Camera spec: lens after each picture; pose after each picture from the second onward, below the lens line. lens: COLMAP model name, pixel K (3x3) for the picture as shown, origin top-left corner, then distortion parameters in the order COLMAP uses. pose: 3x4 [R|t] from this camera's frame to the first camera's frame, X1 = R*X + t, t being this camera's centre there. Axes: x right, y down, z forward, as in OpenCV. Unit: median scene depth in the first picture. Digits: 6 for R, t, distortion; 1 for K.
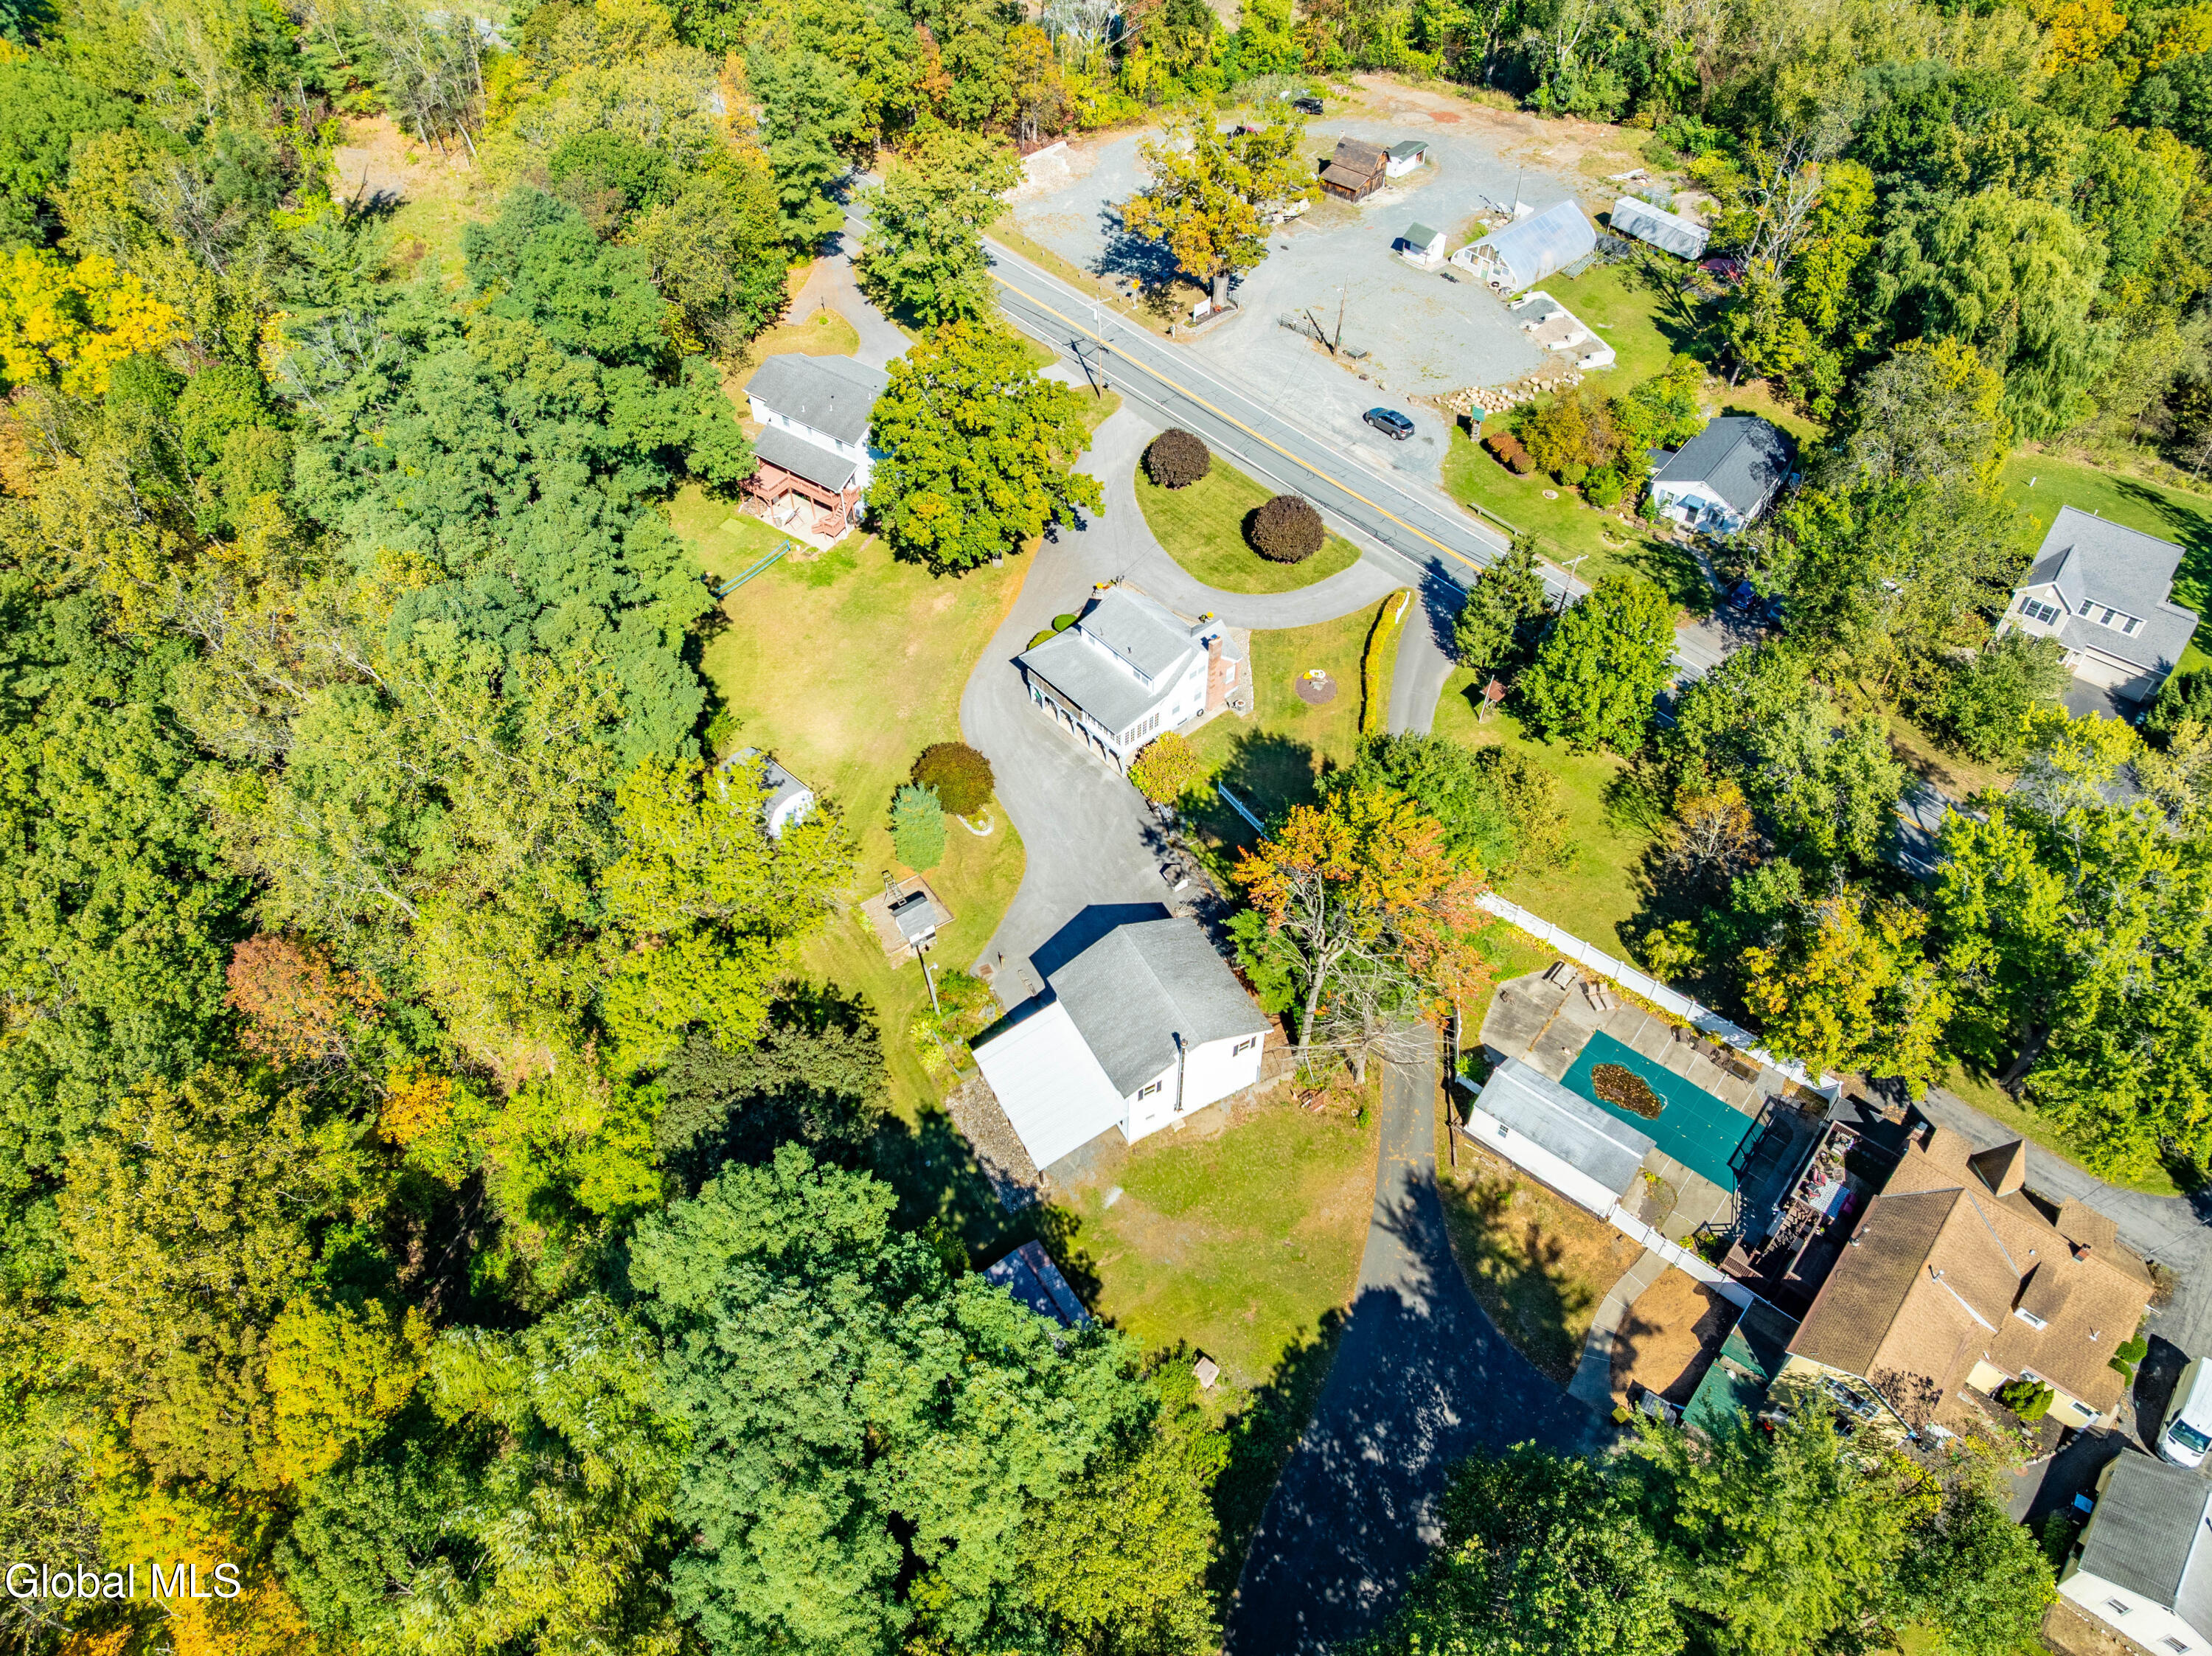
lens RADIAL K [[1572.3, 0, 1098.1], [0, 1572.3, 850.5], [0, 0, 1]] dist [-0.042530, 0.000040]
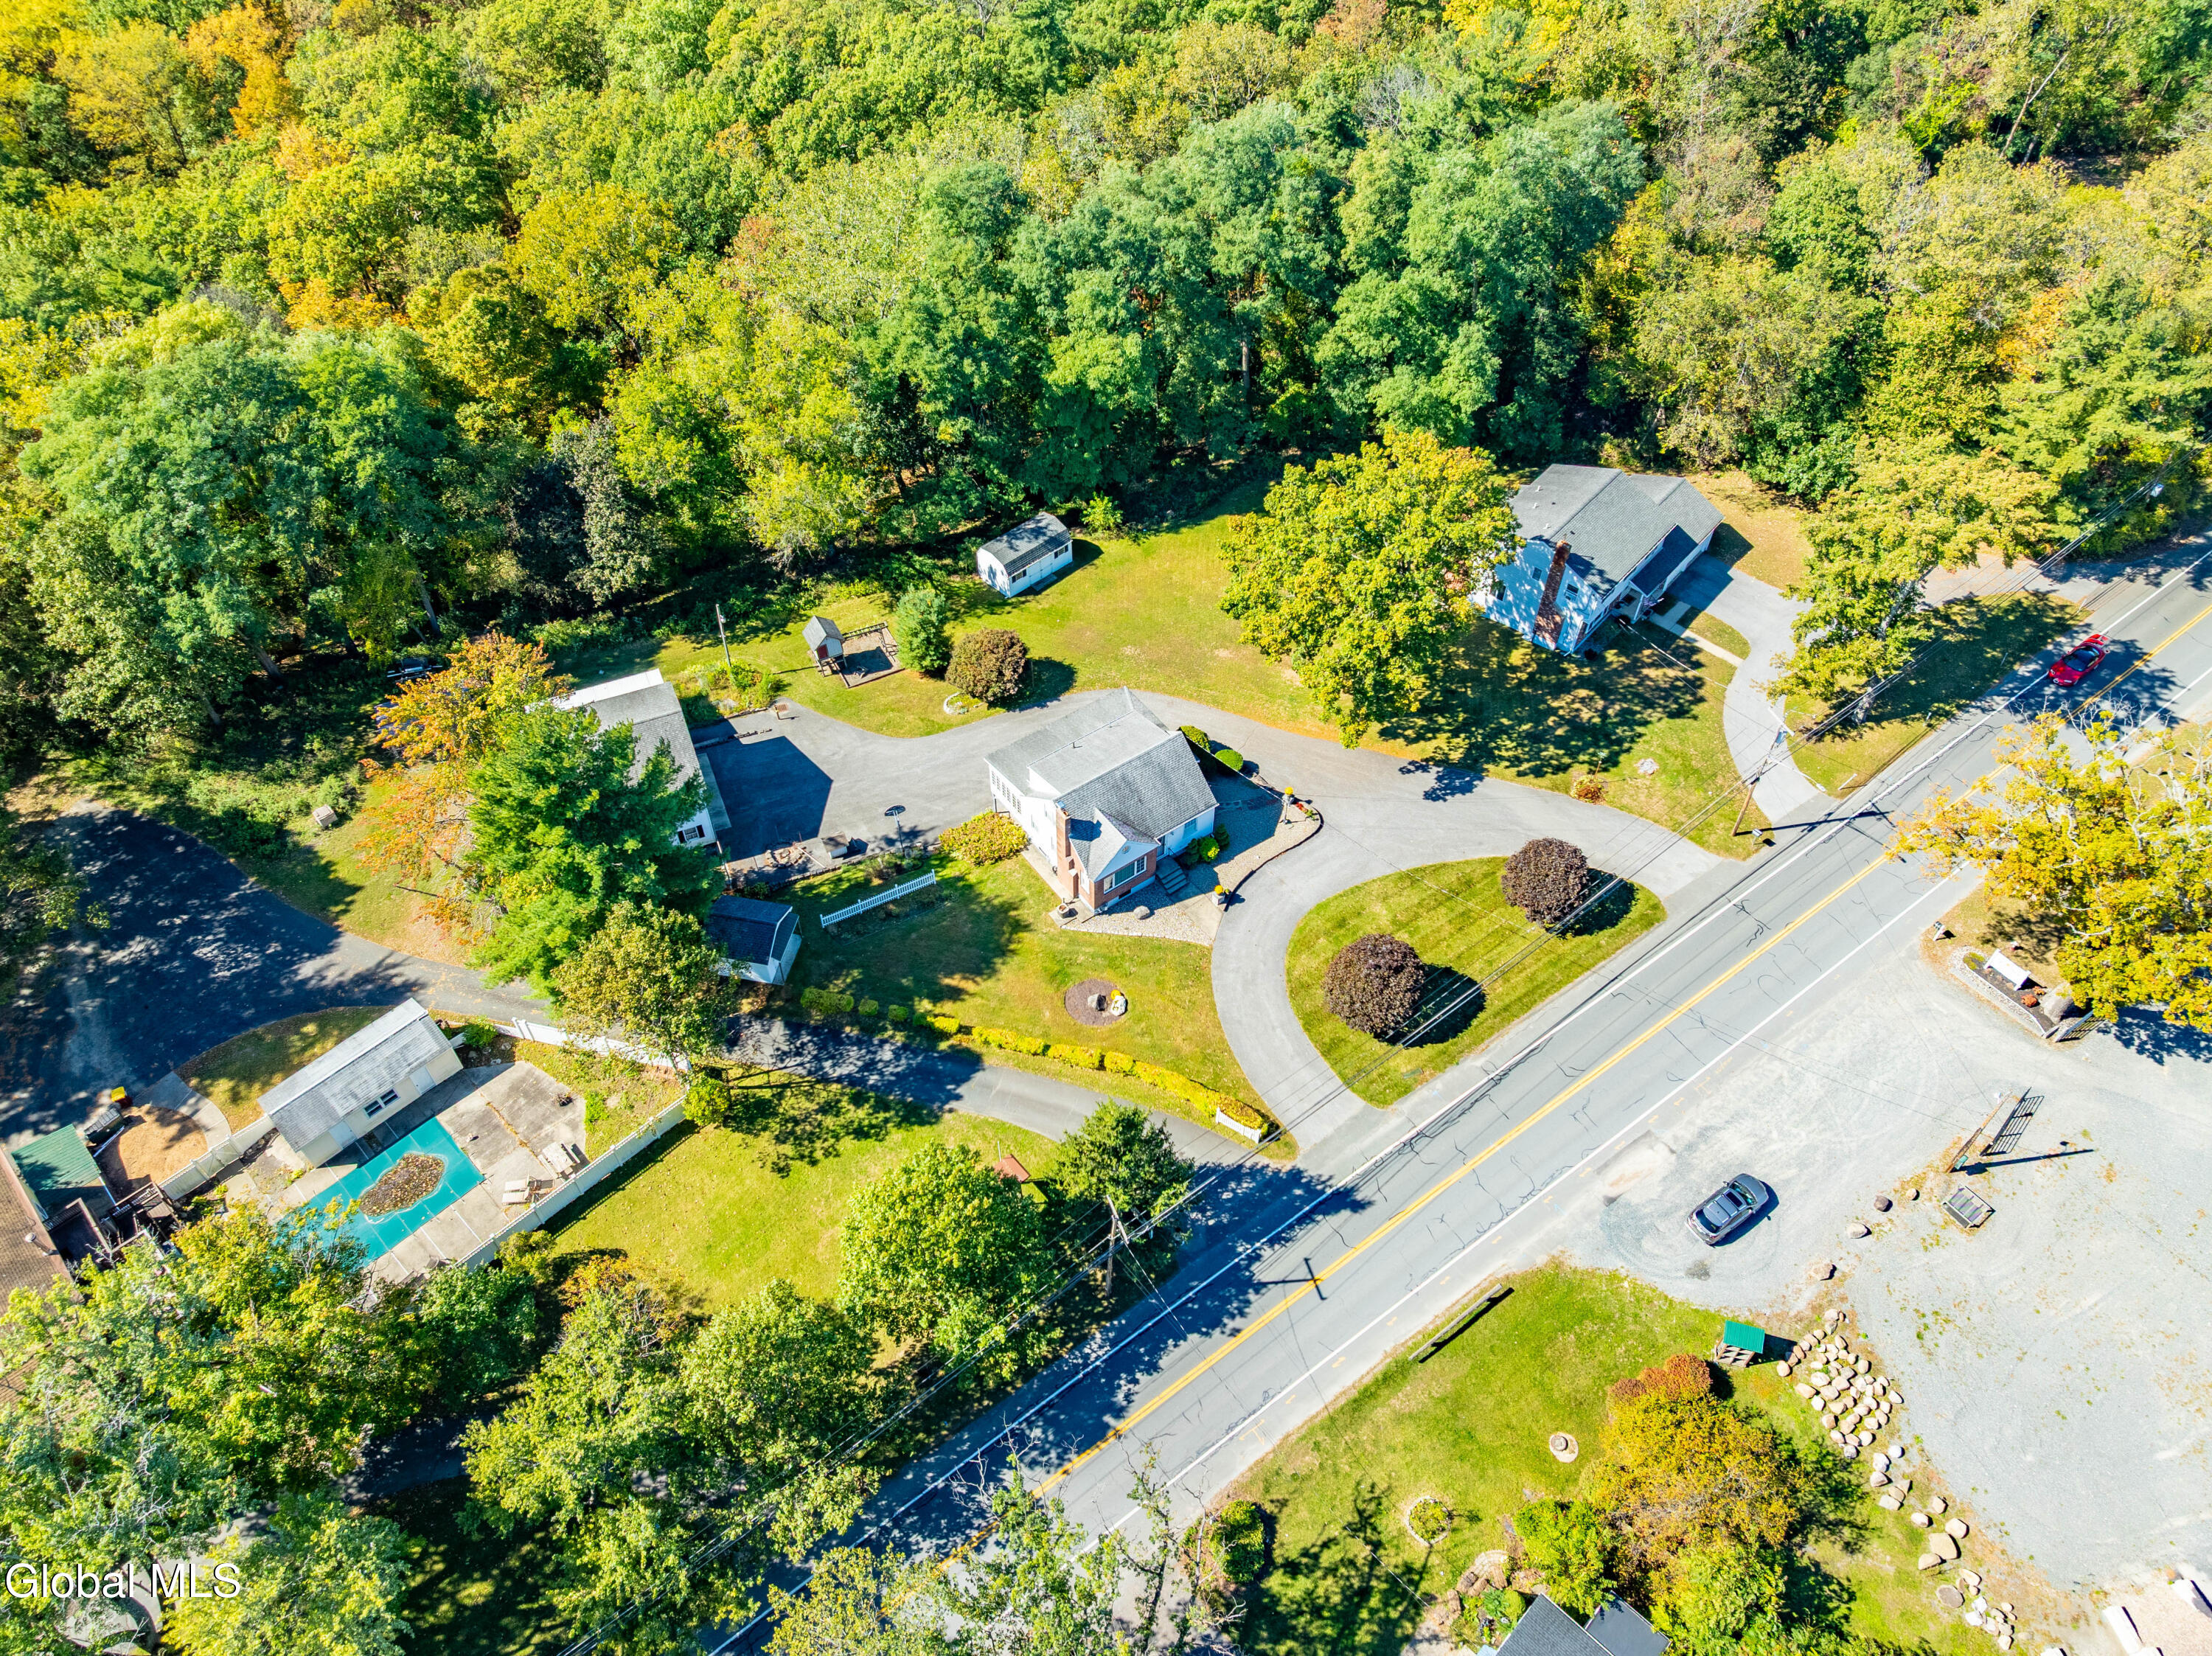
lens RADIAL K [[1572.3, 0, 1098.1], [0, 1572.3, 850.5], [0, 0, 1]] dist [-0.042530, 0.000040]
pose [[-0.118855, 0.758592, -0.640634, 0.528533], [-0.733329, 0.367922, 0.571718, -0.525192], [0.669404, 0.537747, 0.512568, 0.527691]]
